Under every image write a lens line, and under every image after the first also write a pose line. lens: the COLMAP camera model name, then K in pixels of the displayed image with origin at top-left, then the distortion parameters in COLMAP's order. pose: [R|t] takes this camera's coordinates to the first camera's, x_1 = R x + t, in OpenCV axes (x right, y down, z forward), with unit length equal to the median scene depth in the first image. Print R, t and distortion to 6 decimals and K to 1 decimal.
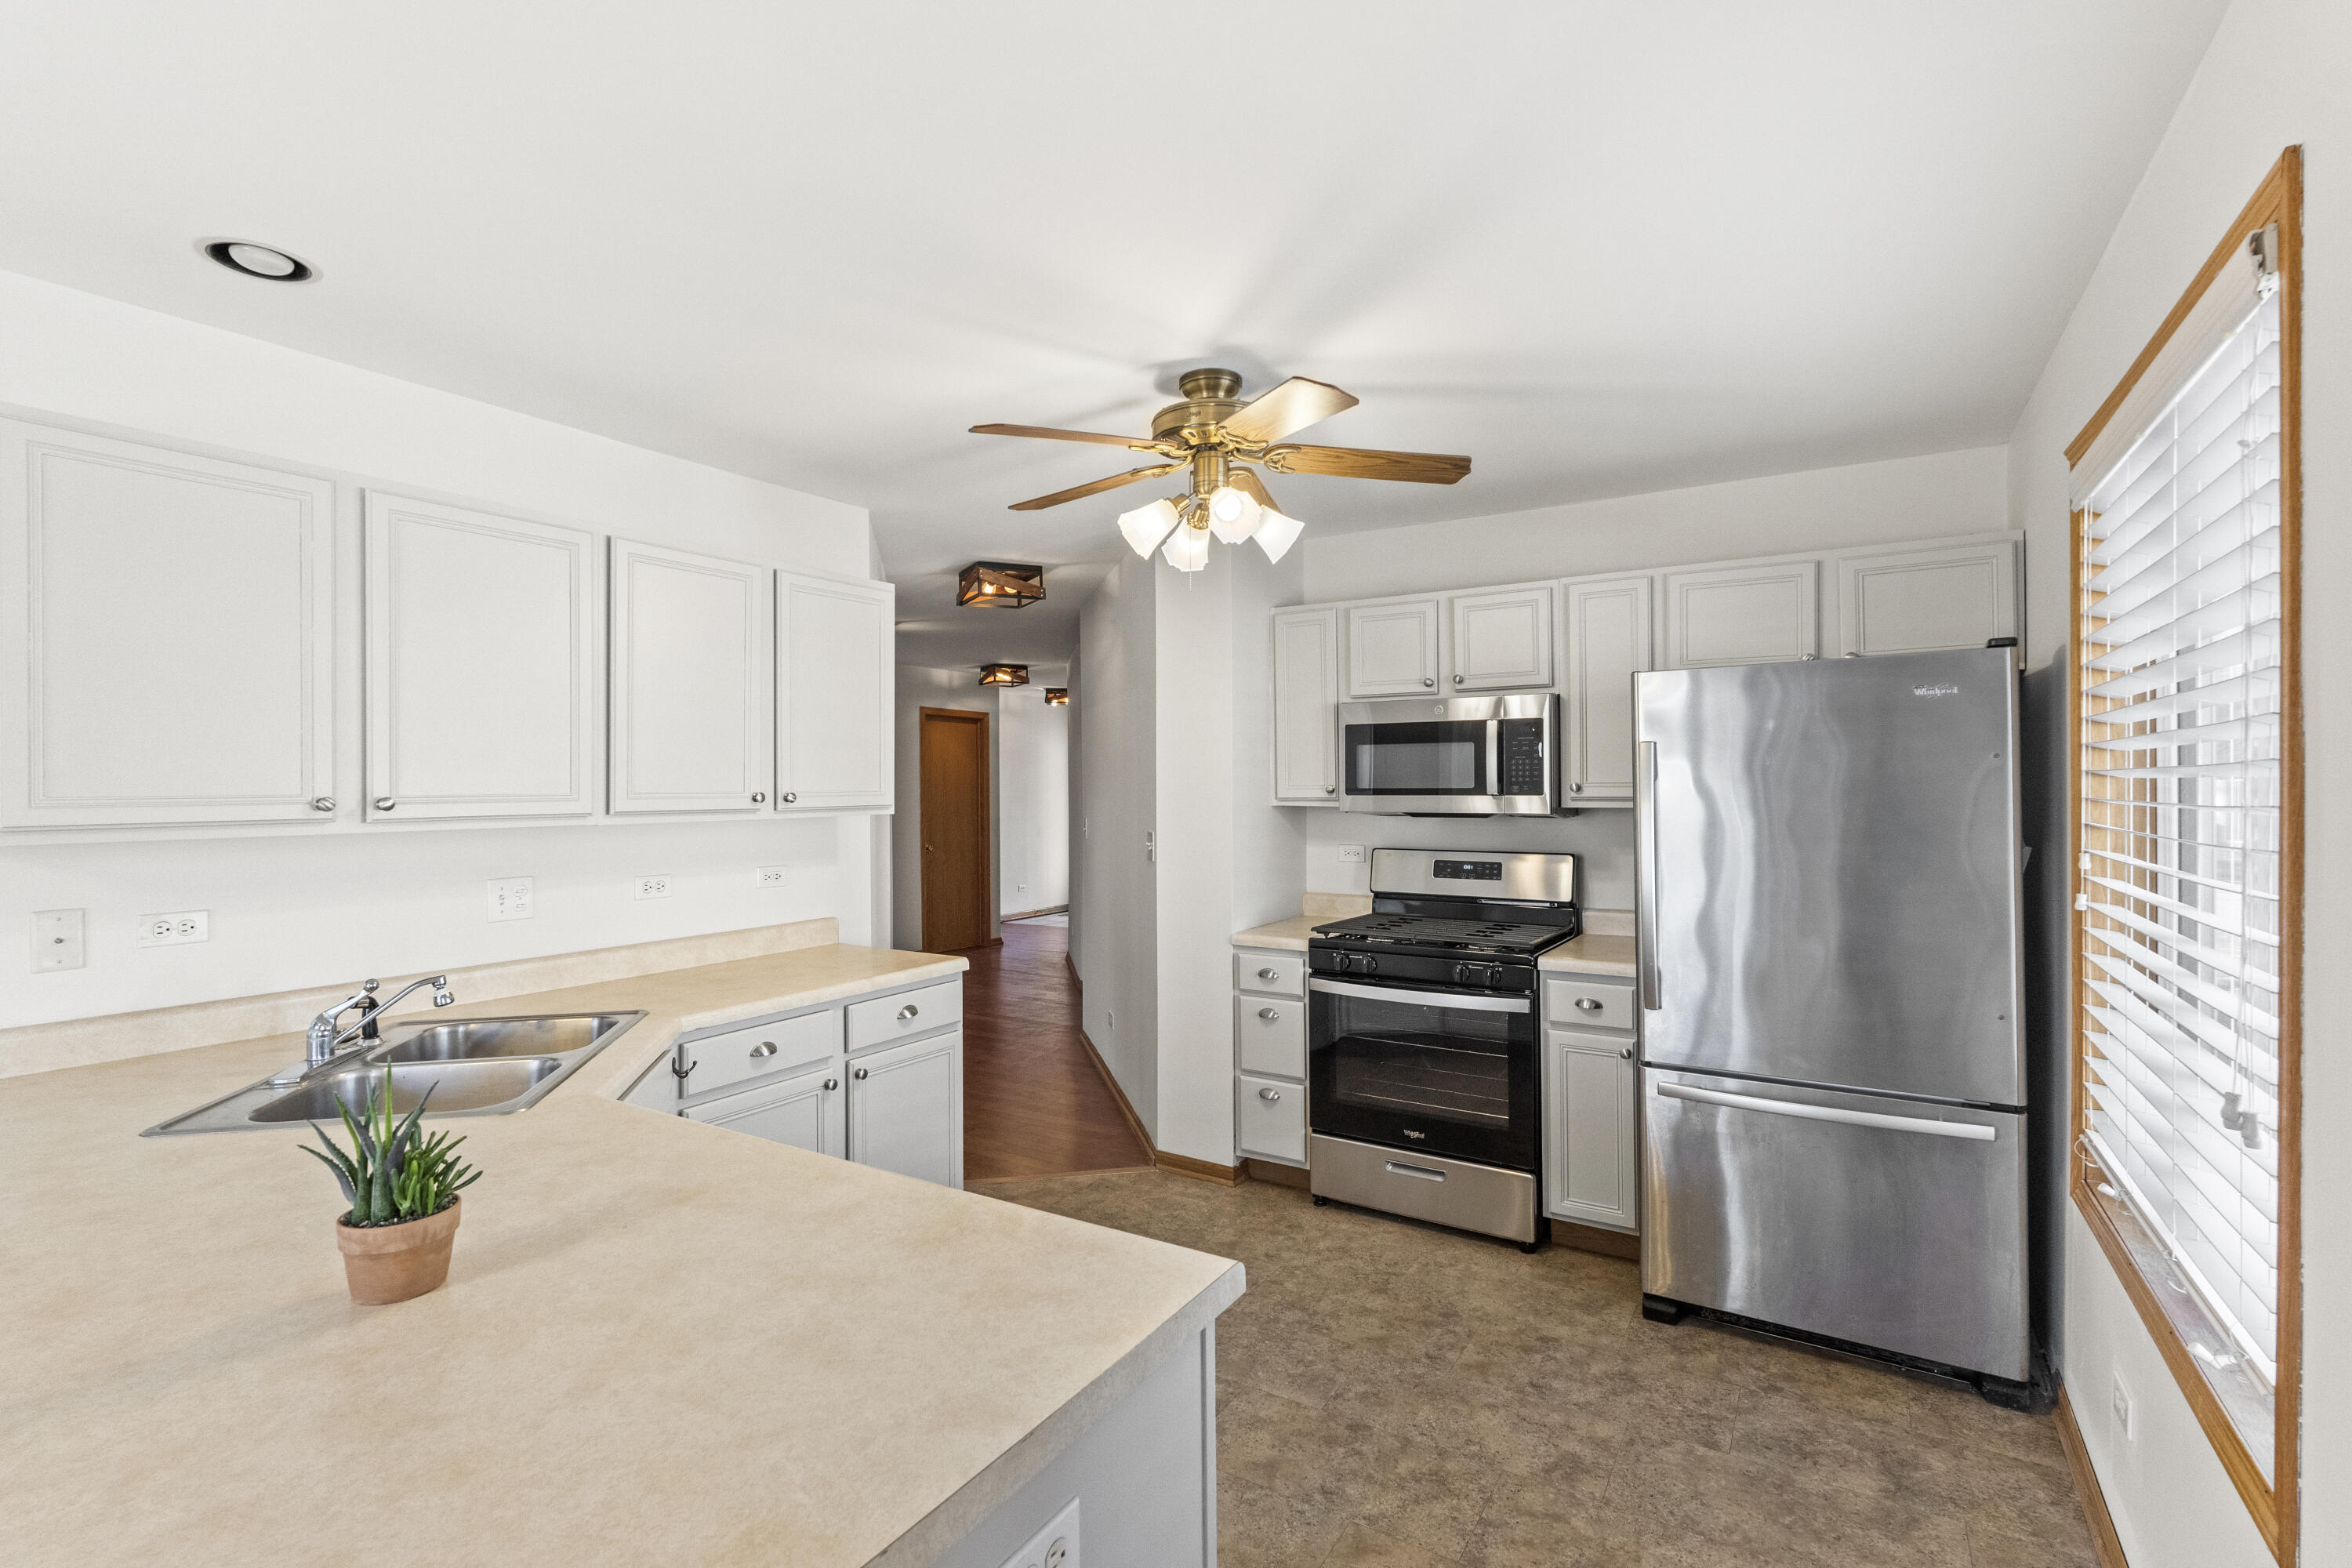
lens RADIAL K [[1066.0, 0, 1170.5], [0, 1066.0, 800.3], [0, 0, 1]] dist [0.001372, 0.000436]
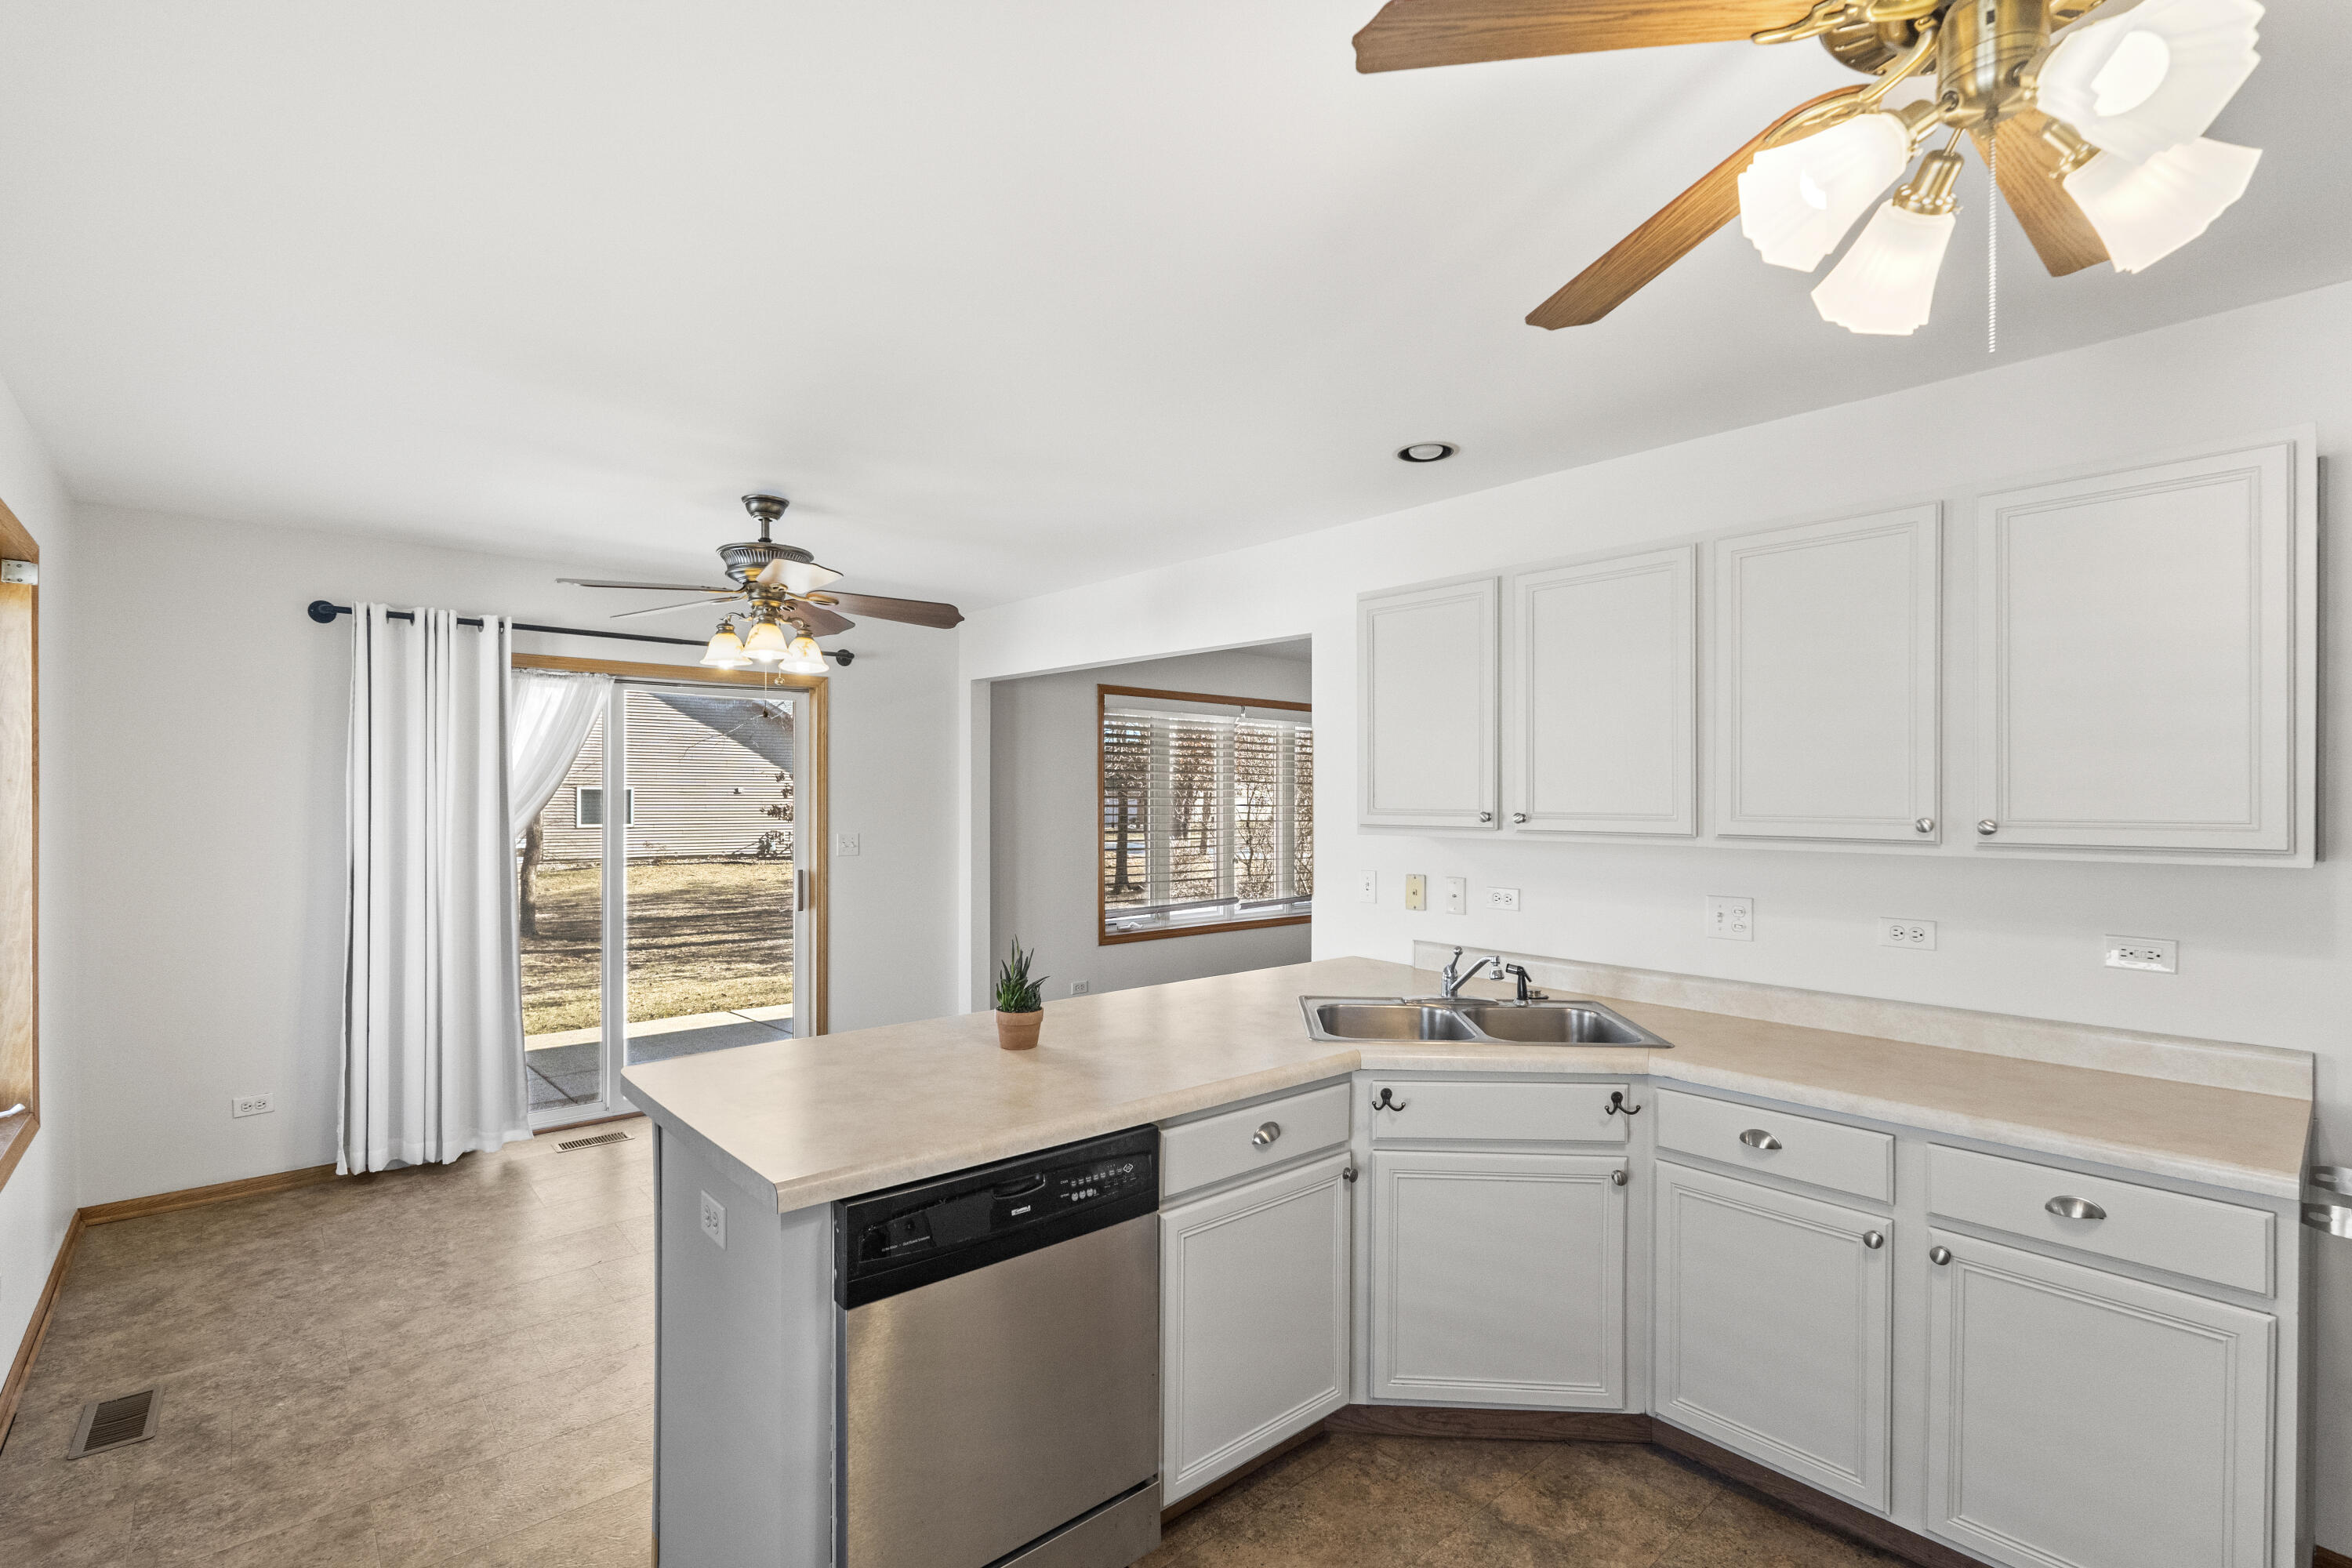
lens RADIAL K [[1066.0, 0, 1170.5], [0, 1066.0, 800.3], [0, 0, 1]] dist [0.001372, 0.000436]
pose [[-0.285229, -0.002012, -0.958457, 0.440332], [-0.021272, 0.999765, 0.004232, -0.009938], [0.958223, 0.021596, -0.285205, 0.702450]]
